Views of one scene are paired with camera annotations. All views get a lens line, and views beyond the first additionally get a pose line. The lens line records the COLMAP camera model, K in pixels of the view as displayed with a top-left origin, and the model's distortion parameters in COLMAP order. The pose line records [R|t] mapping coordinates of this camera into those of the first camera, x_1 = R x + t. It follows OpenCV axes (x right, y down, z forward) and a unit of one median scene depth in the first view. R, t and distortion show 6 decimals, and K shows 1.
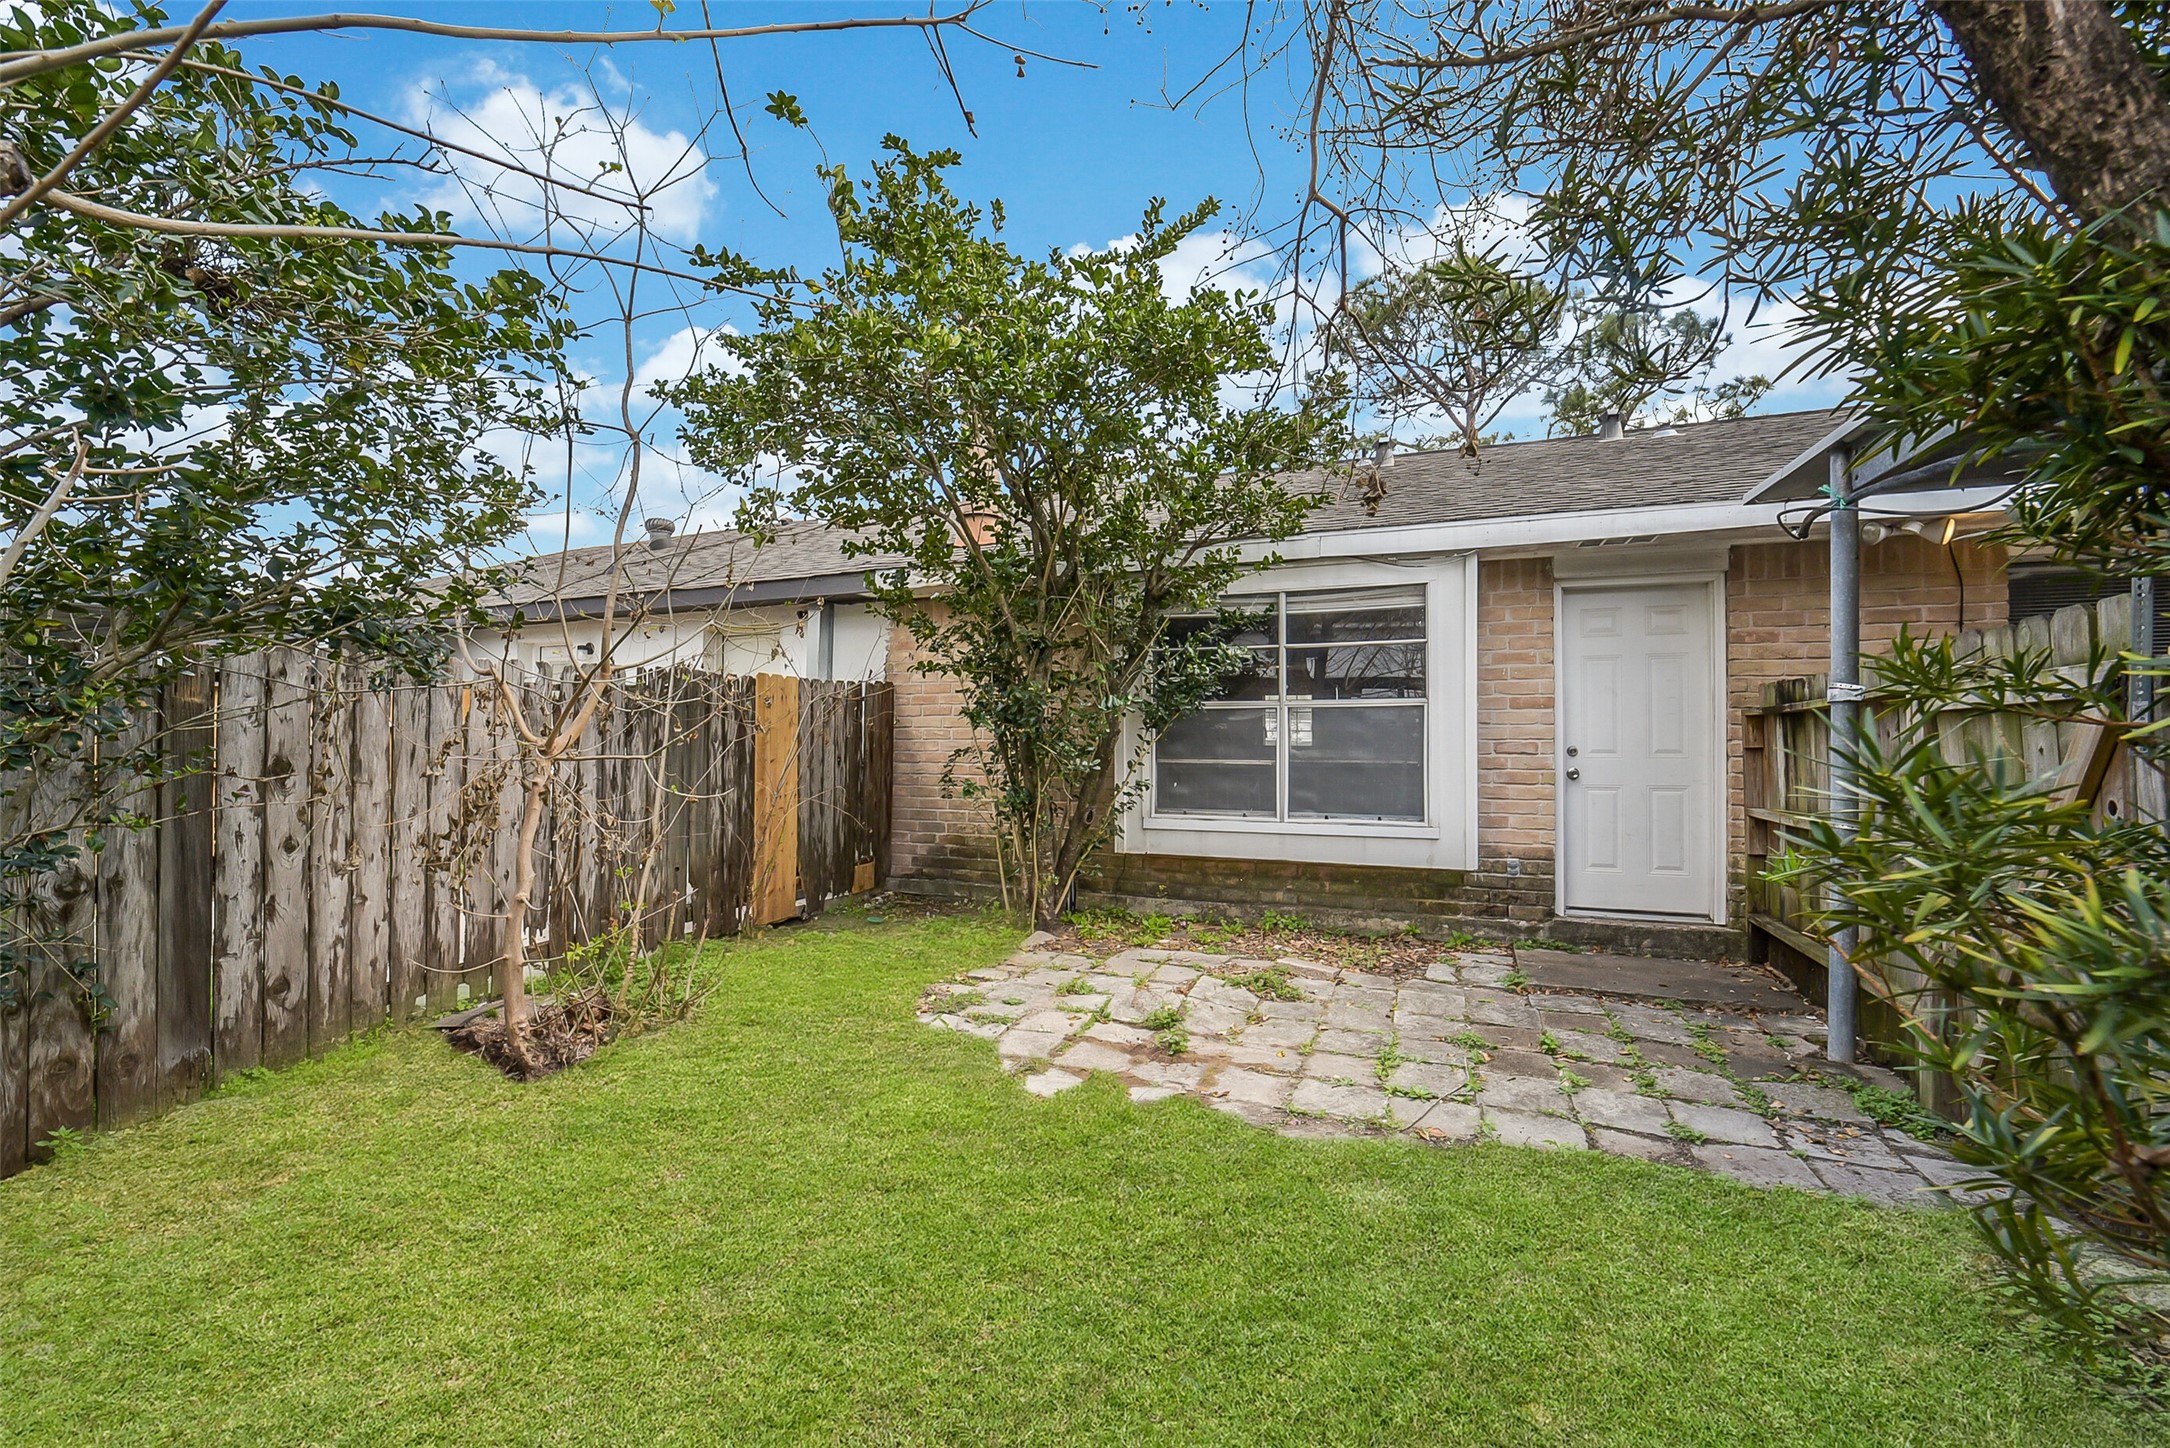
lens RADIAL K [[849.0, 0, 1082.2], [0, 849.0, 743.3], [0, 0, 1]] dist [-0.038932, 0.009863]
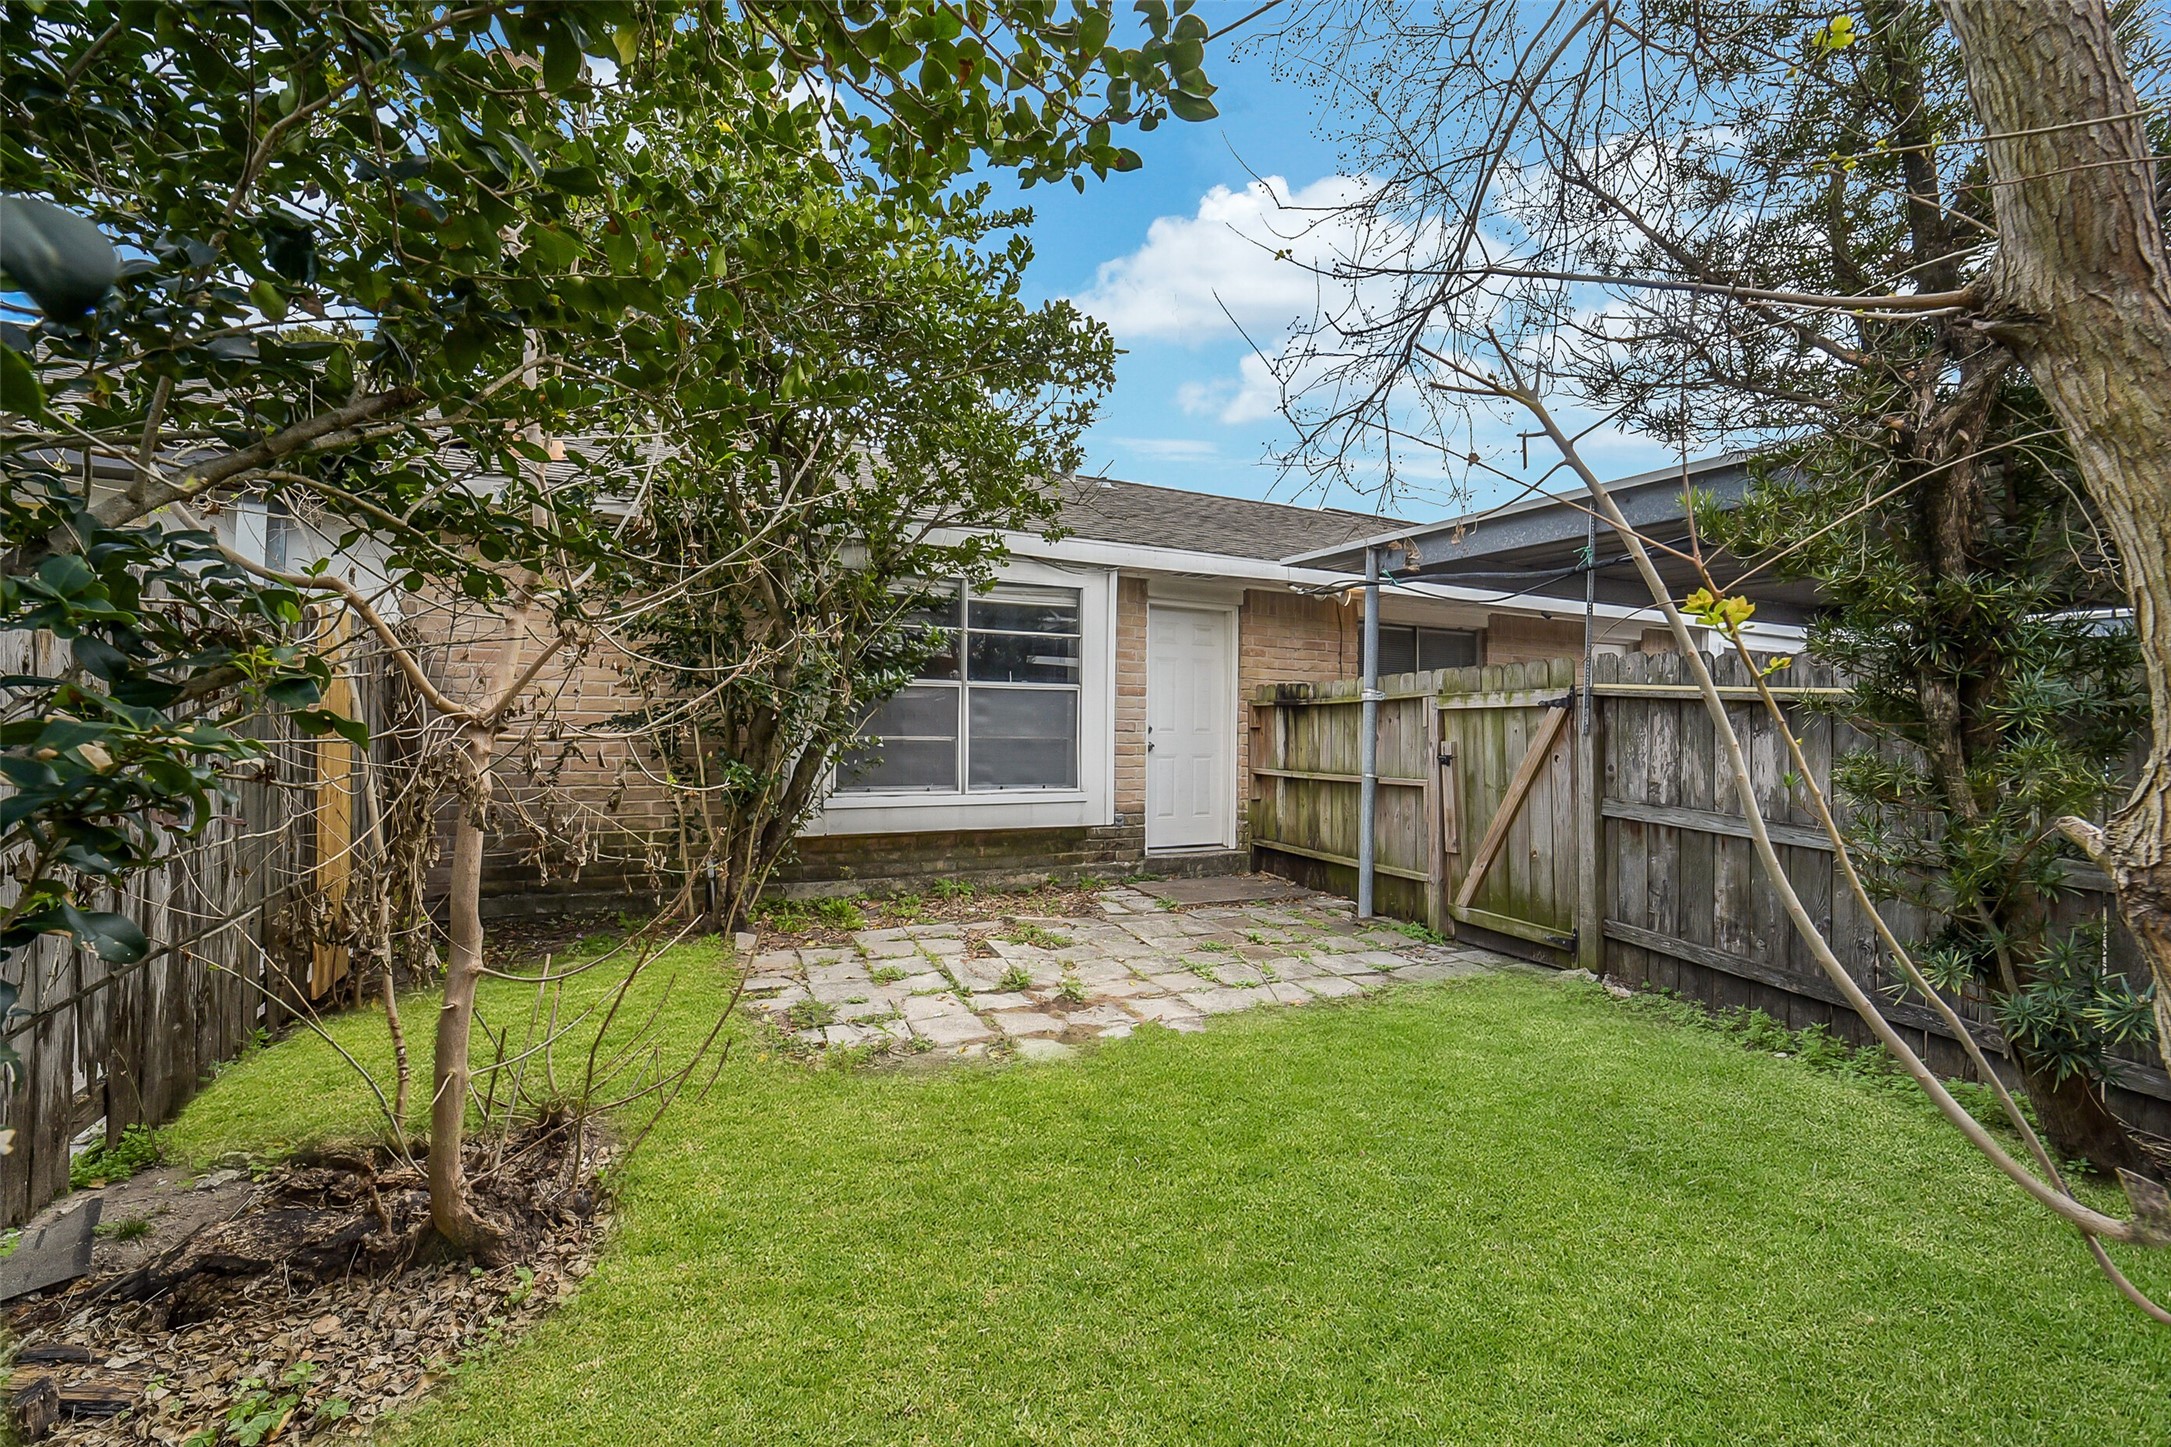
lens RADIAL K [[849.4, 0, 1082.7], [0, 849.4, 742.8], [0, 0, 1]] dist [-0.038932, 0.009863]
pose [[0.693609, -0.007410, 0.720313, -0.532507], [-0.012075, 0.999687, 0.021911, 0.002950], [-0.720250, -0.023896, 0.693303, 0.182383]]
